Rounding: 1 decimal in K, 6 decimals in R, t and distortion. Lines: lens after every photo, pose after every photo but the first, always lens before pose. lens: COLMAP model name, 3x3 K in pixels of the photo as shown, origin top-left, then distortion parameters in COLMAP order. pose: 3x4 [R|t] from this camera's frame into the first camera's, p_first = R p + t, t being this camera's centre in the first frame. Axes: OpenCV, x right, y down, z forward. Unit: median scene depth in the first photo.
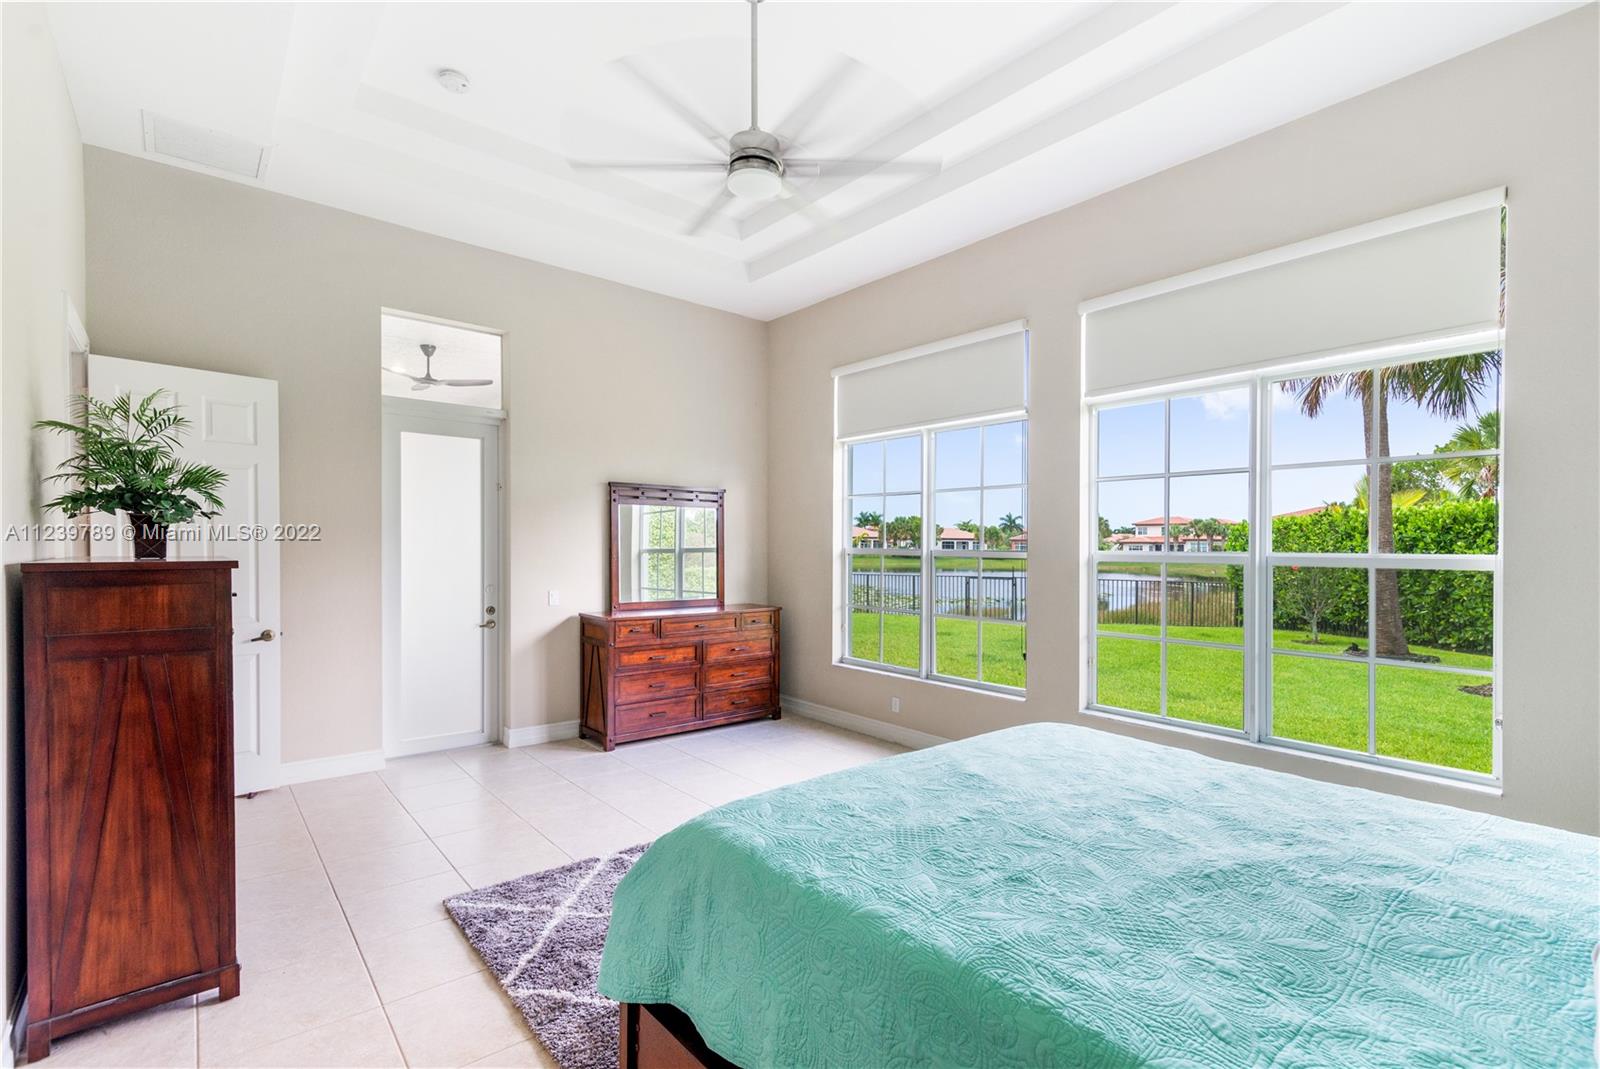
lens RADIAL K [[729.8, 0, 791.3], [0, 729.8, 540.0], [0, 0, 1]] dist [0.015668, -0.000132]
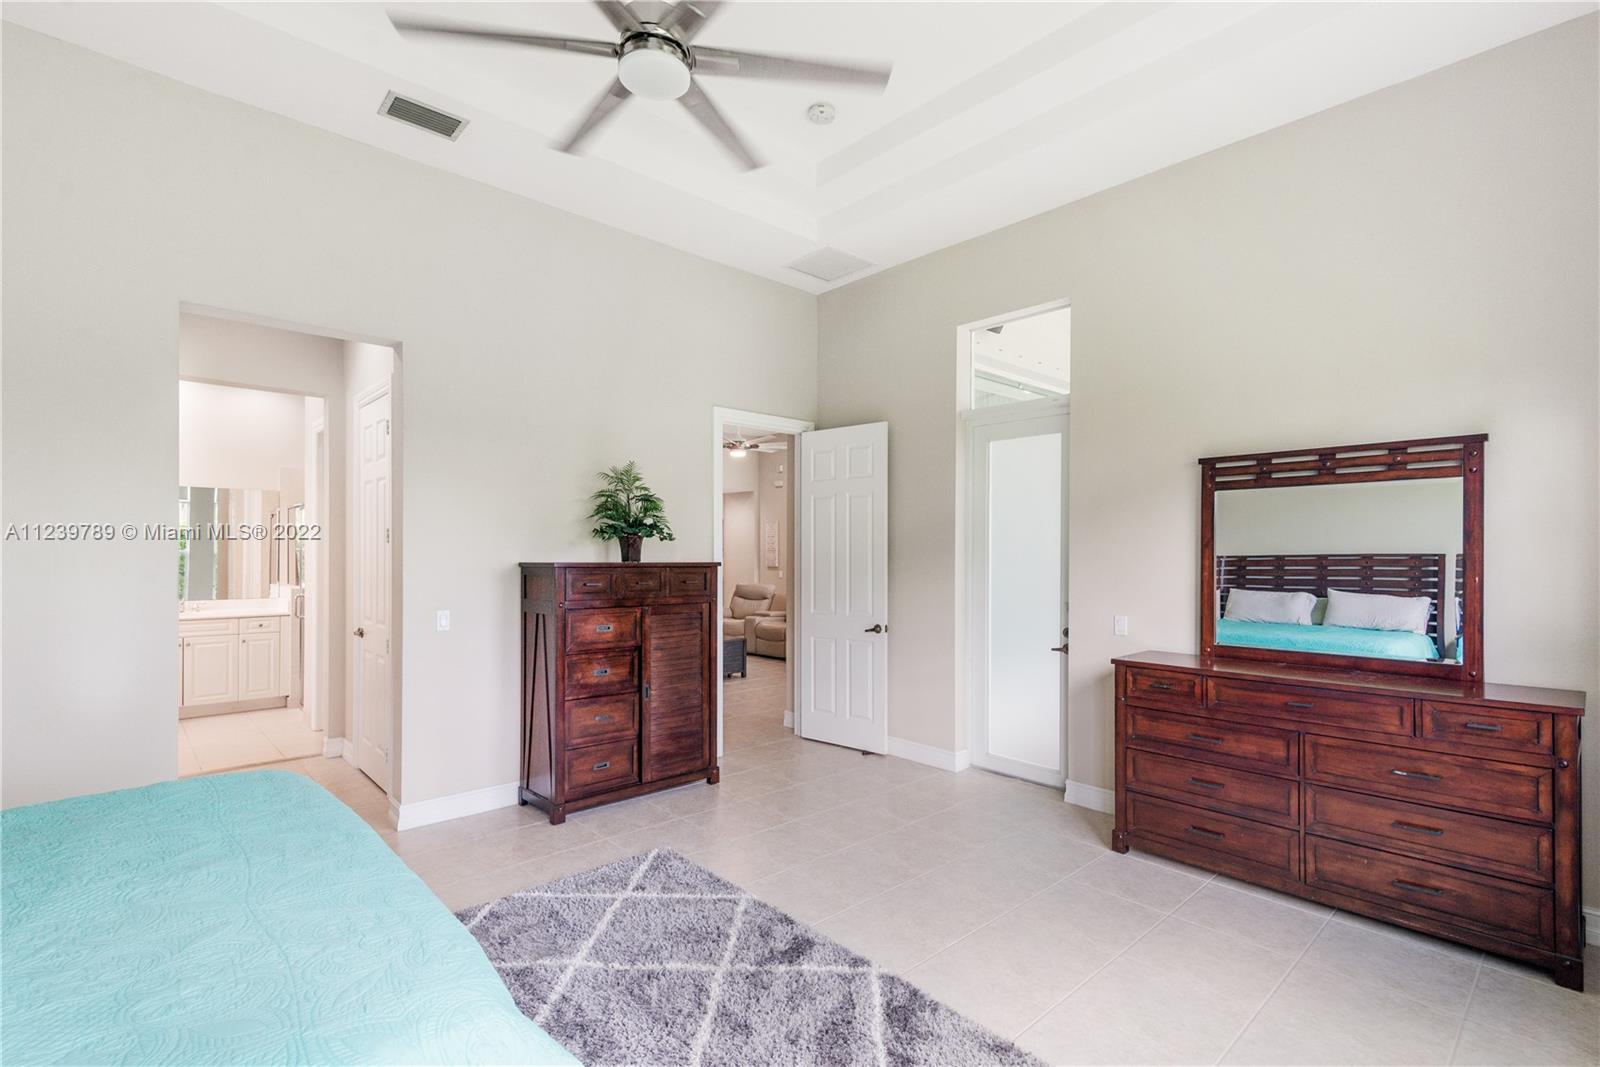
lens RADIAL K [[729.8, 0, 795.9], [0, 729.8, 549.5], [0, 0, 1]] dist [0.015668, -0.000132]
pose [[0.069007, -0.013987, -0.997518, 0.425655], [0.004706, 0.999895, -0.013695, 0.010458], [0.997605, -0.003749, 0.069066, 0.646350]]
